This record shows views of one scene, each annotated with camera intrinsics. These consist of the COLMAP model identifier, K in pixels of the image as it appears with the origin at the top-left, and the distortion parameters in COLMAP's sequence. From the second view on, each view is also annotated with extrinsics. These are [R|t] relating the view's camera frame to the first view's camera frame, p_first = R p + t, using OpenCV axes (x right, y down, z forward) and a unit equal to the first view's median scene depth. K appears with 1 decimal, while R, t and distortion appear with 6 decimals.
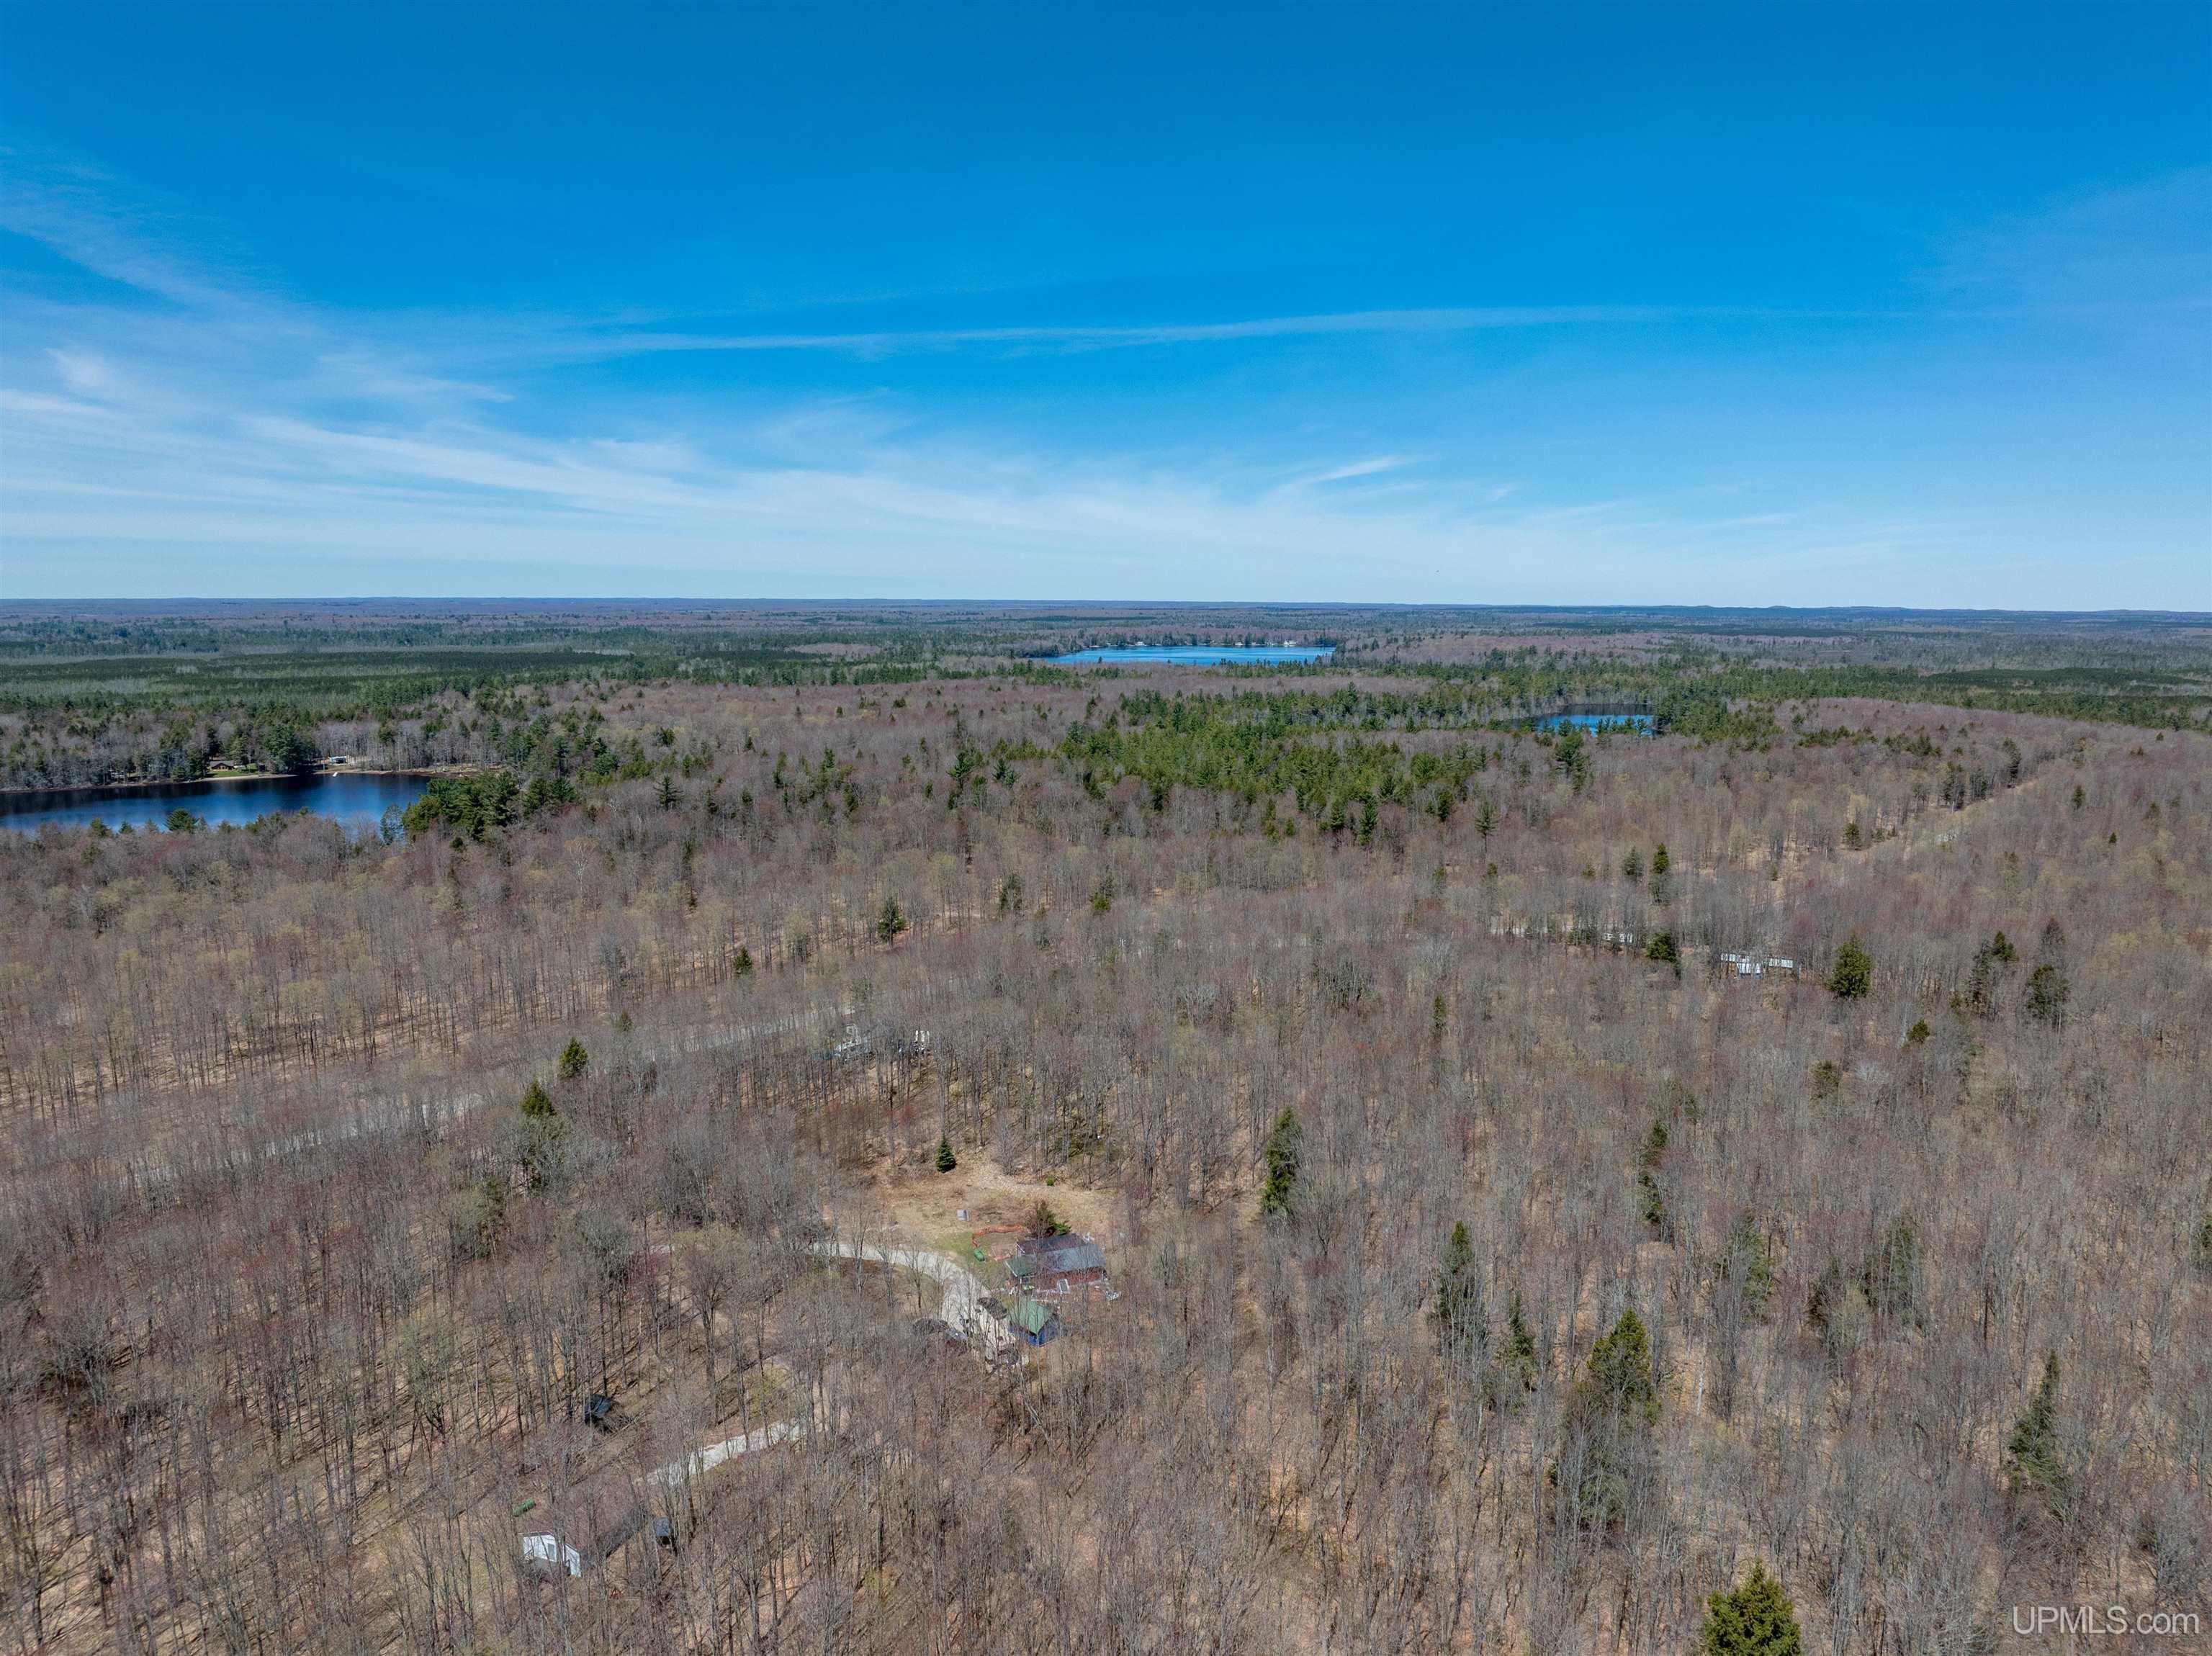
lens RADIAL K [[1544.7, 0, 1106.0], [0, 1544.7, 828.0], [0, 0, 1]] dist [-0.034739, -0.000812]
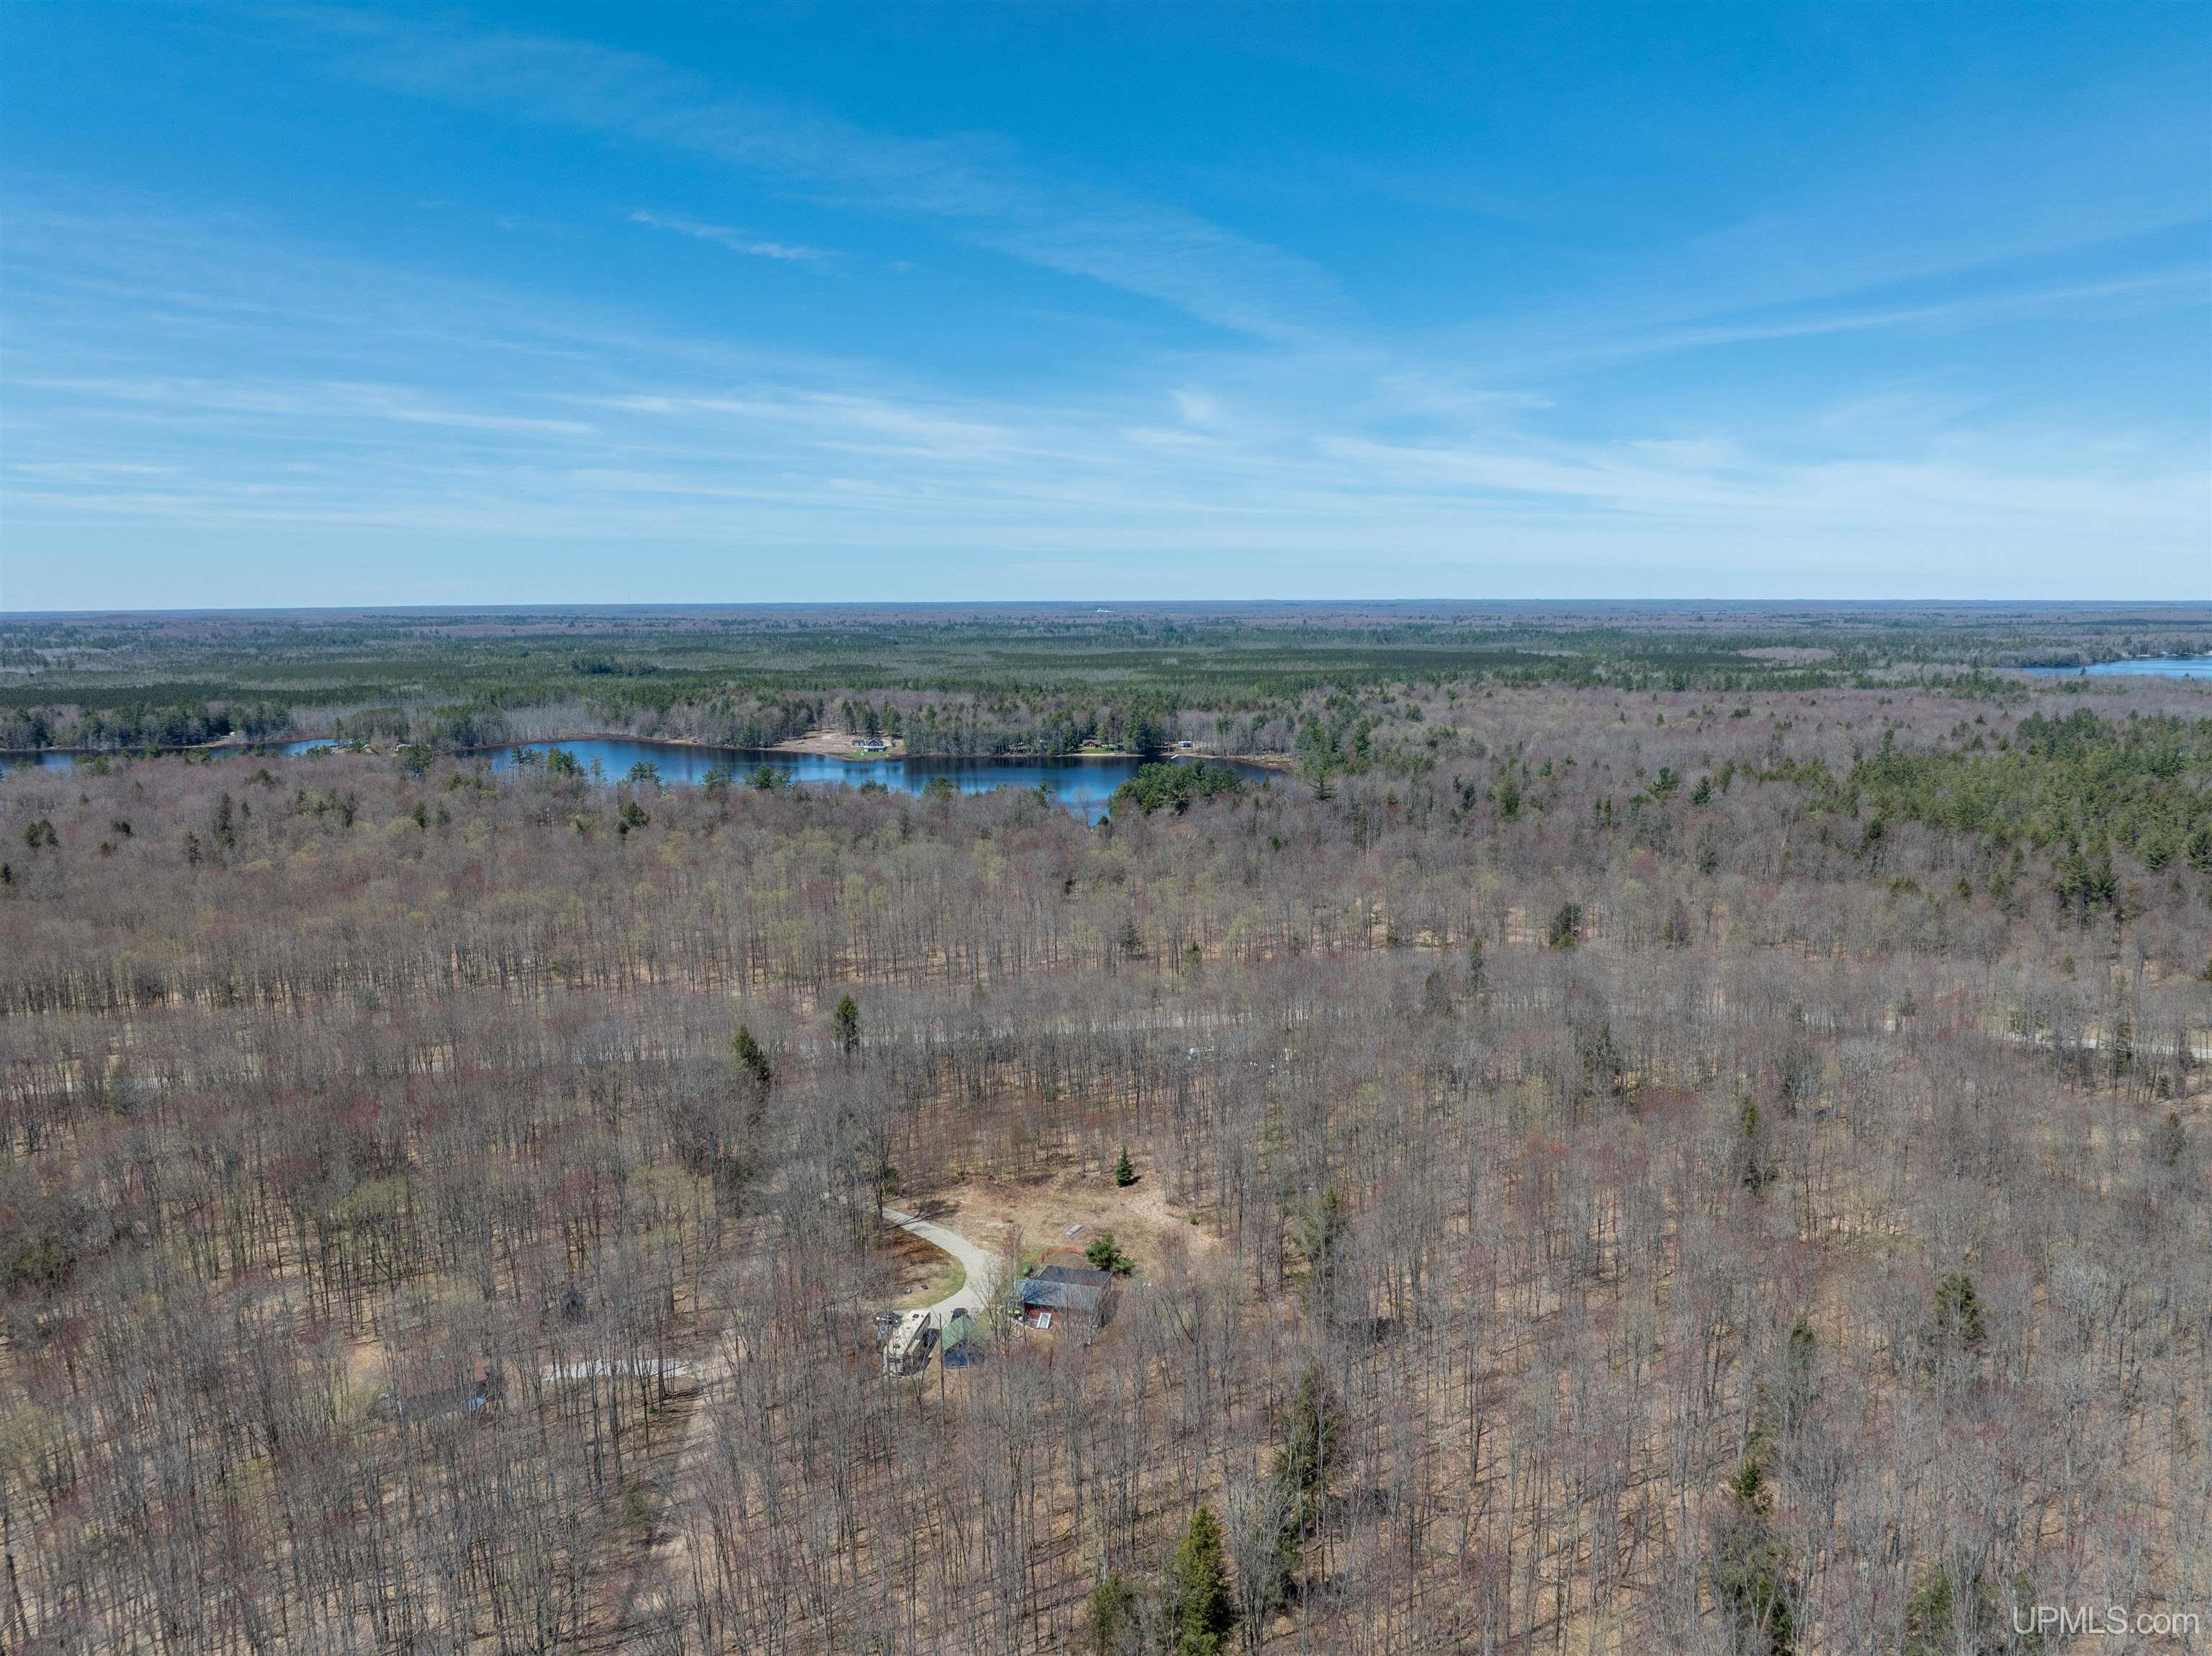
lens RADIAL K [[1544.7, 0, 1106.0], [0, 1544.7, 828.0], [0, 0, 1]] dist [-0.034739, -0.000812]
pose [[0.803710, 0.078909, -0.589765, 0.123159], [-0.079305, 0.996530, 0.025259, -0.007323], [0.589712, 0.026470, 0.807180, 0.057165]]
